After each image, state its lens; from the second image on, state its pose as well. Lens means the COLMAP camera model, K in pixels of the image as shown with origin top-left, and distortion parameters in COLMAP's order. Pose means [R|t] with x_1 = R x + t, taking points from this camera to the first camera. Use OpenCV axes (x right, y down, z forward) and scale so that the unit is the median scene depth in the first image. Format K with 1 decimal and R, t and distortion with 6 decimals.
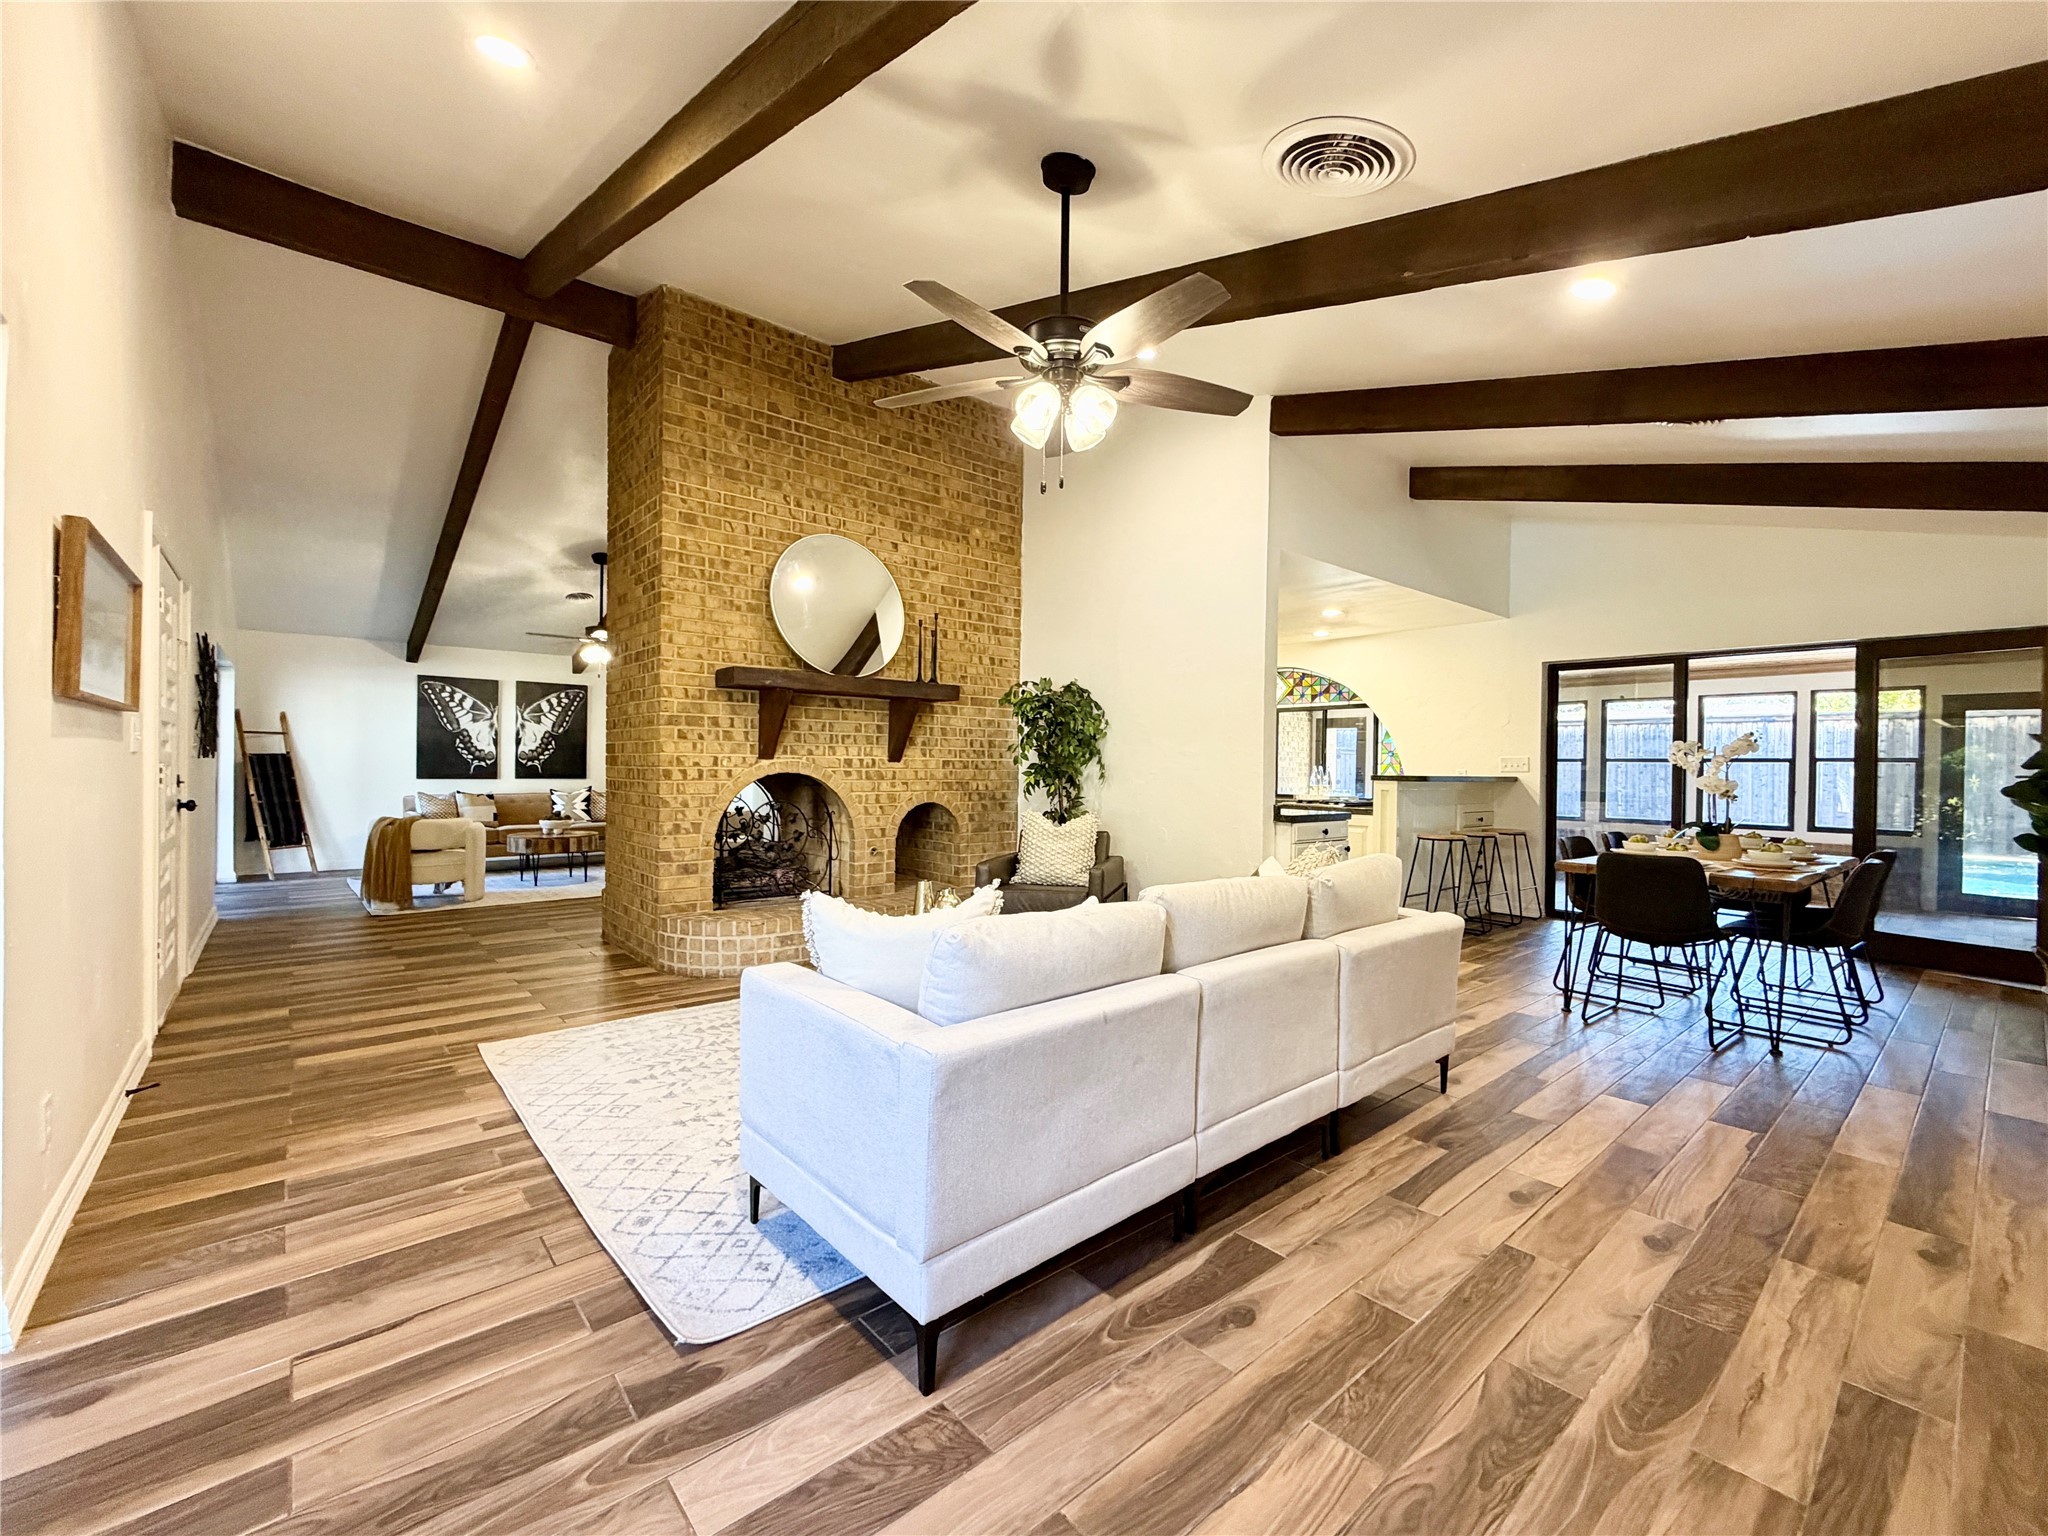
lens RADIAL K [[839.5, 0, 1020.2], [0, 839.5, 775.9], [0, 0, 1]] dist [-0.008613, 0.002585]
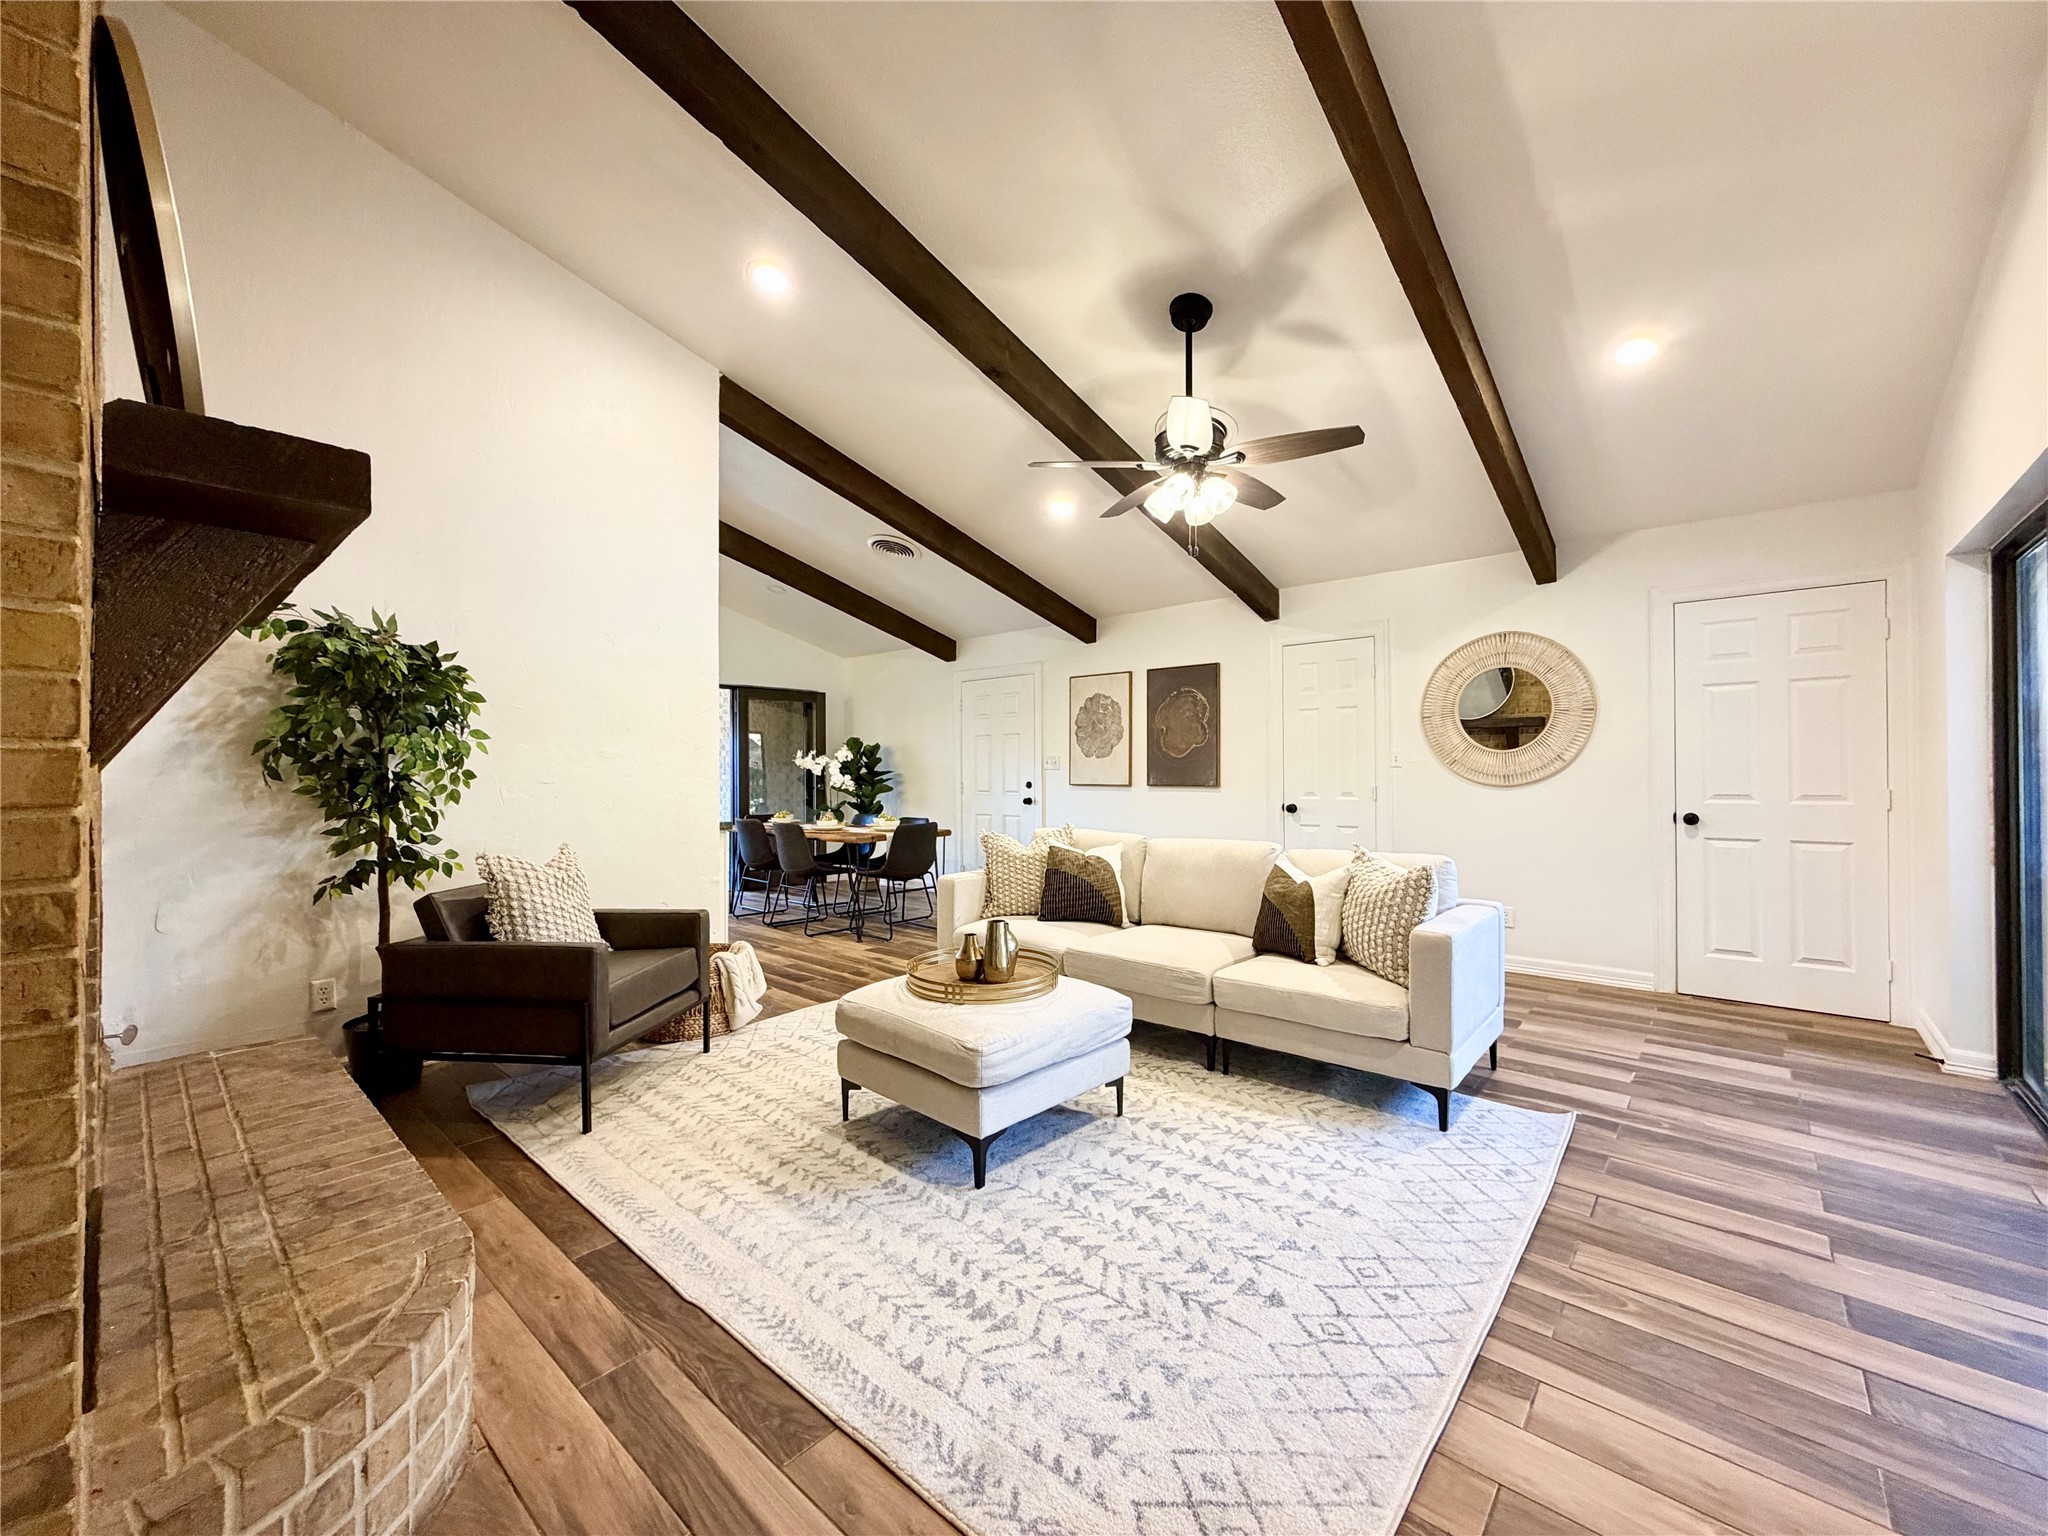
lens RADIAL K [[839.5, 0, 1009.9], [0, 839.5, 765.6], [0, 0, 1]] dist [-0.008613, 0.002585]
pose [[-0.139055, -0.004183, 0.990276, -0.611278], [0.008985, 0.999945, 0.005486, -0.015236], [-0.990244, 0.009660, -0.139010, 0.752767]]
